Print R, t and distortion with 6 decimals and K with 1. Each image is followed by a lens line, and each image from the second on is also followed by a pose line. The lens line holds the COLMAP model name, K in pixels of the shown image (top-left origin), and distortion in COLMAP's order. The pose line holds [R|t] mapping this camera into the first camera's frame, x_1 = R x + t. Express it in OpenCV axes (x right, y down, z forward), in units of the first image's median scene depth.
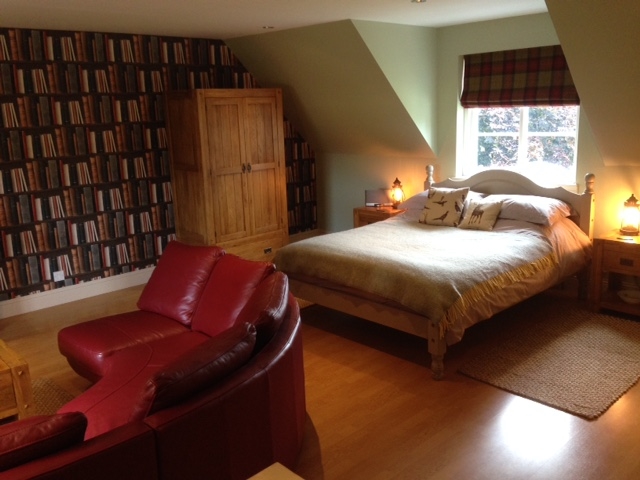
lens RADIAL K [[609.2, 0, 320.0], [0, 609.2, 240.0], [0, 0, 1]] dist [0.129285, -0.002410]
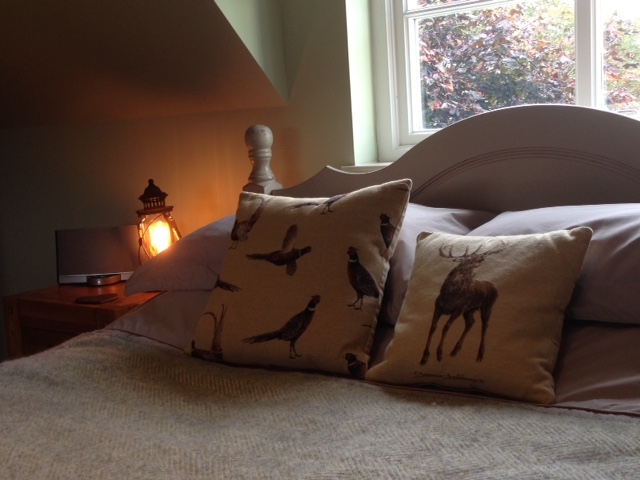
lens RADIAL K [[837.5, 0, 320.0], [0, 837.5, 240.0], [0, 0, 1]] dist [-0.005995, -0.004061]
pose [[0.987508, -0.047986, 0.150082, 0.168691], [0.062512, 0.993644, -0.093620, -0.039510], [-0.144635, 0.101833, 0.984231, 0.723178]]
